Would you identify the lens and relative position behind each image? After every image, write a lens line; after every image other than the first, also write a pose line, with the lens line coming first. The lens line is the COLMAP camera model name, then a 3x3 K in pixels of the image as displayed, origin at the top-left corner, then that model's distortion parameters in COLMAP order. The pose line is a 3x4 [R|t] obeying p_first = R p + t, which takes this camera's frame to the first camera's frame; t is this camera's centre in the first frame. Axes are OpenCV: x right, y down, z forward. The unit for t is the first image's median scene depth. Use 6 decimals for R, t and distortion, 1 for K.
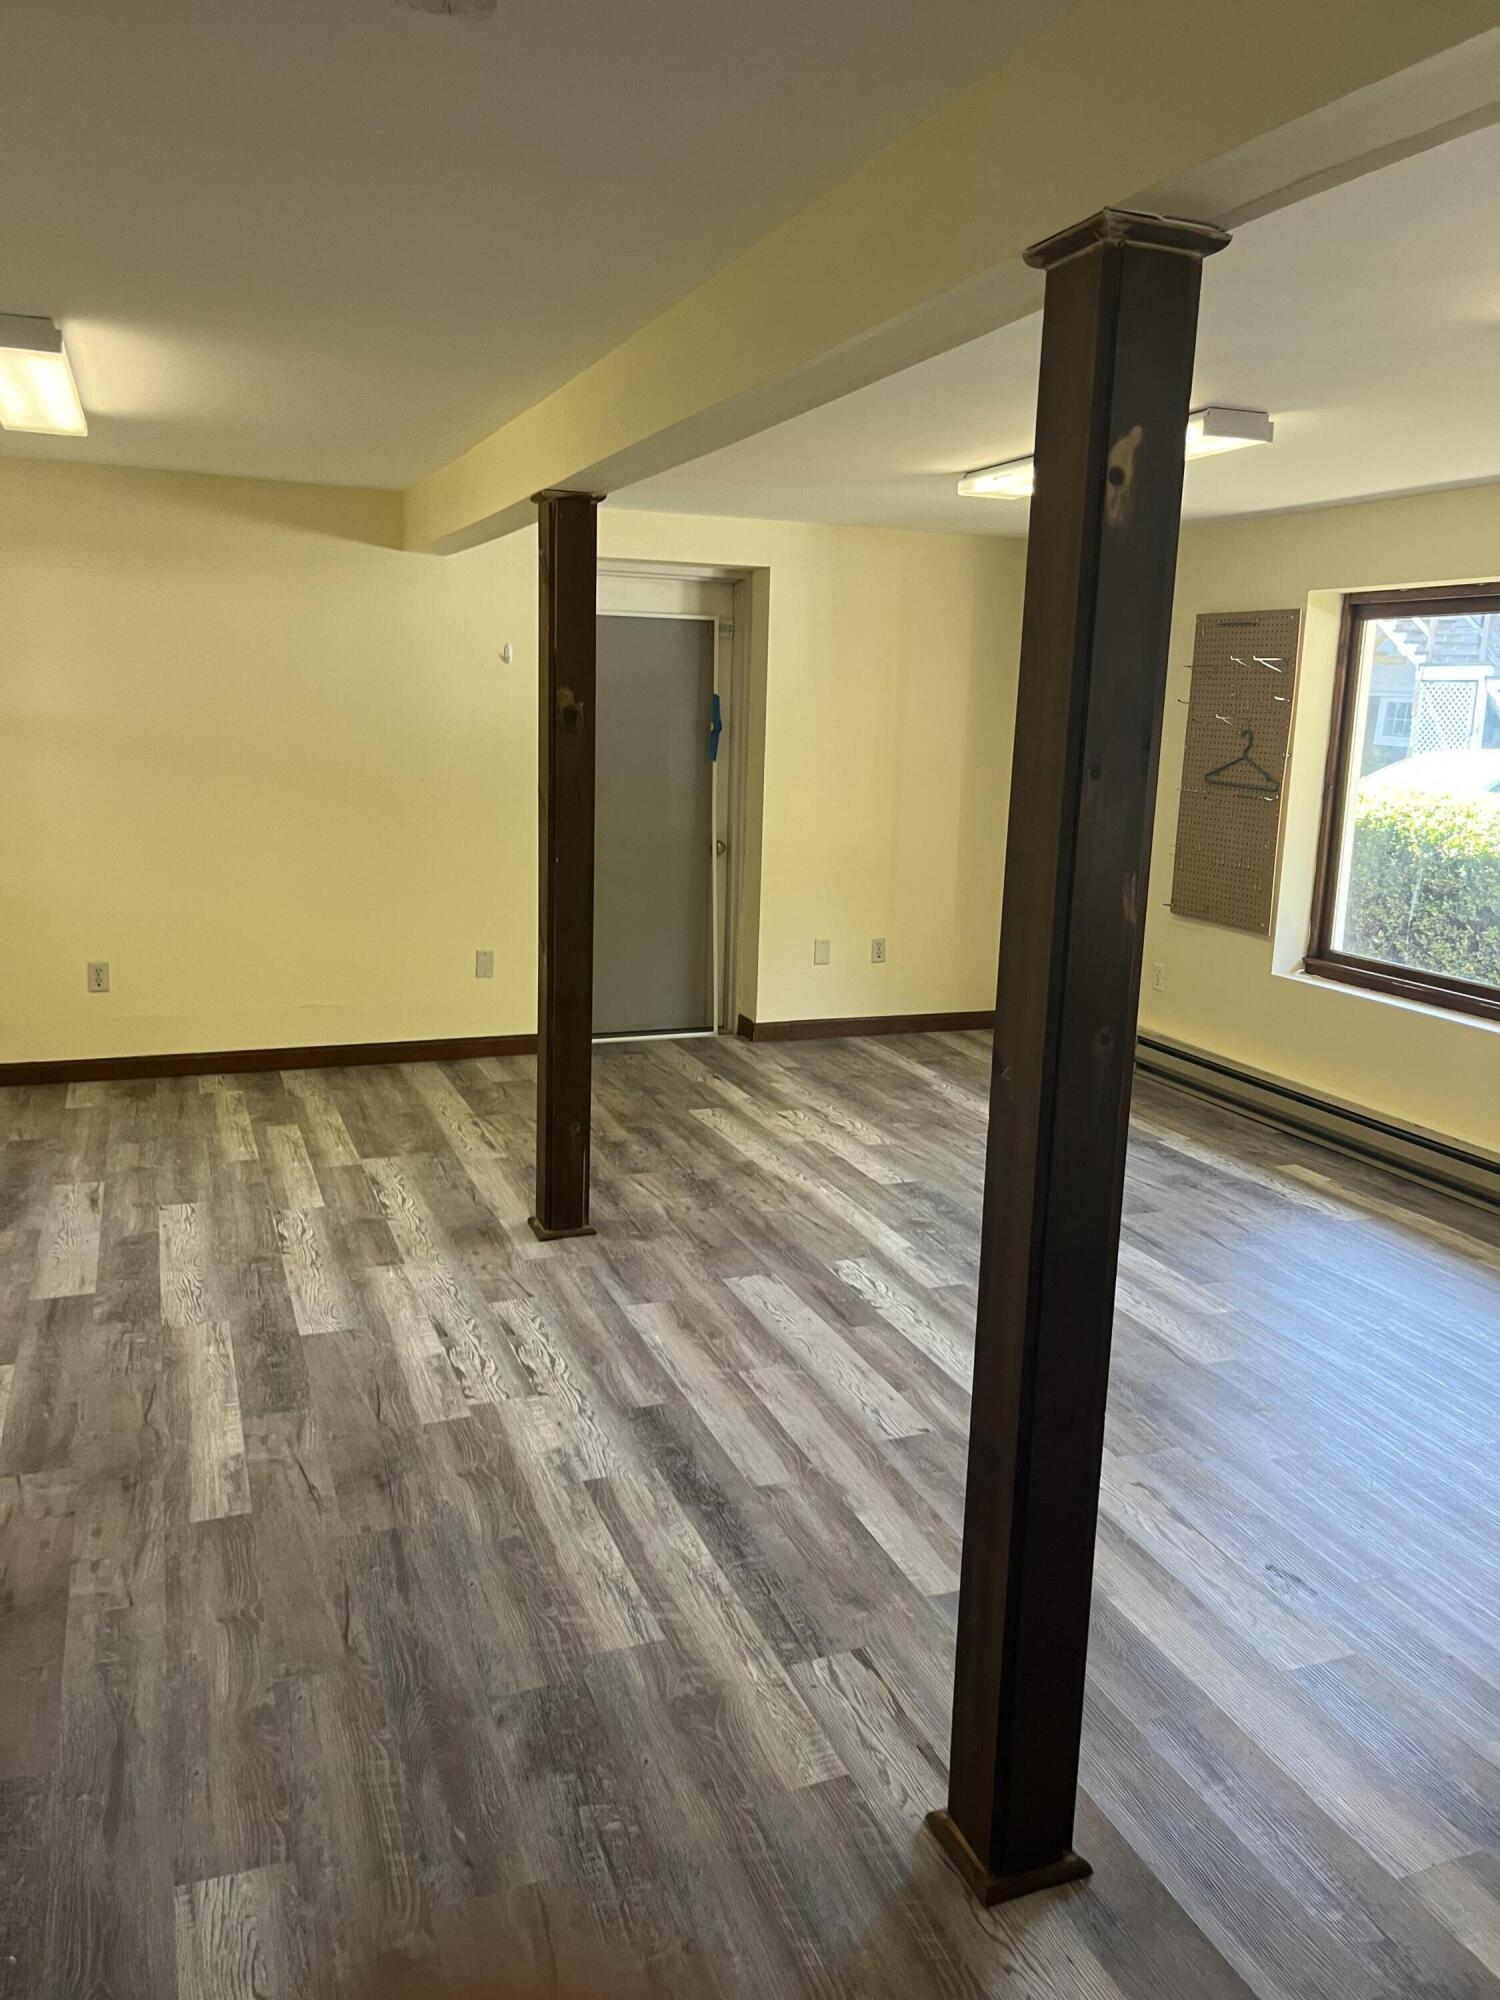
lens RADIAL K [[1506.8, 0, 742.3], [0, 1506.8, 1012.6], [0, 0, 1]] dist [0.034656, -0.020209]
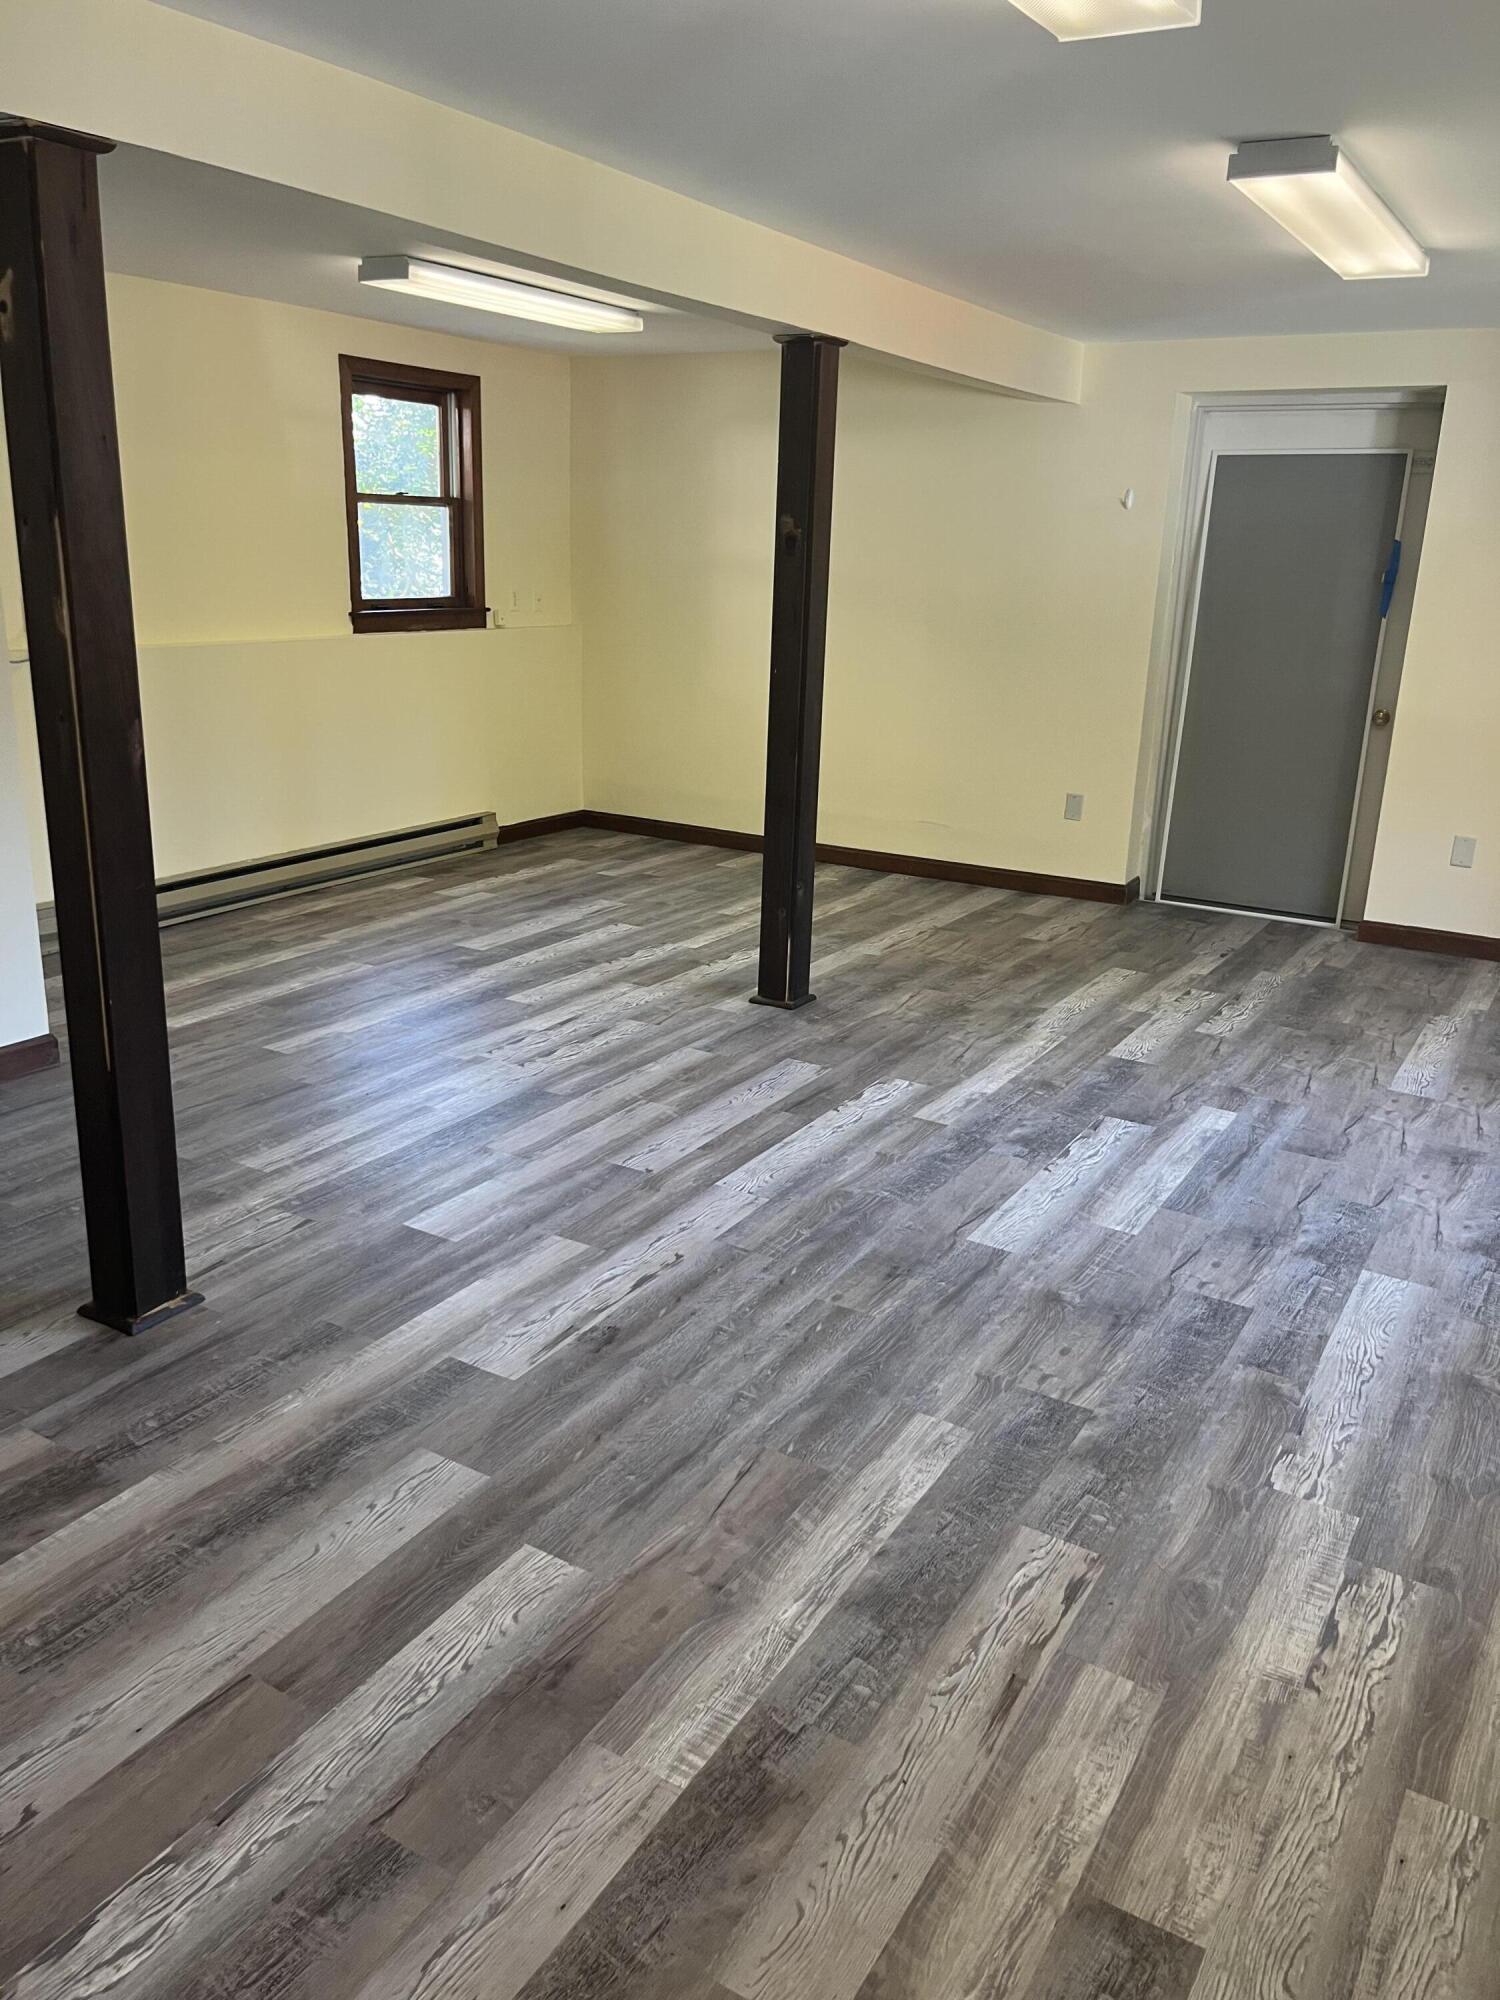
lens RADIAL K [[1506.8, 0, 739.6], [0, 1506.8, 995.0], [0, 0, 1]] dist [0.034656, -0.020209]
pose [[0.613865, 0.219235, -0.758357, 0.734612], [-0.176415, 0.974465, 0.138908, -0.014548], [0.769446, 0.048515, 0.636867, 0.246257]]
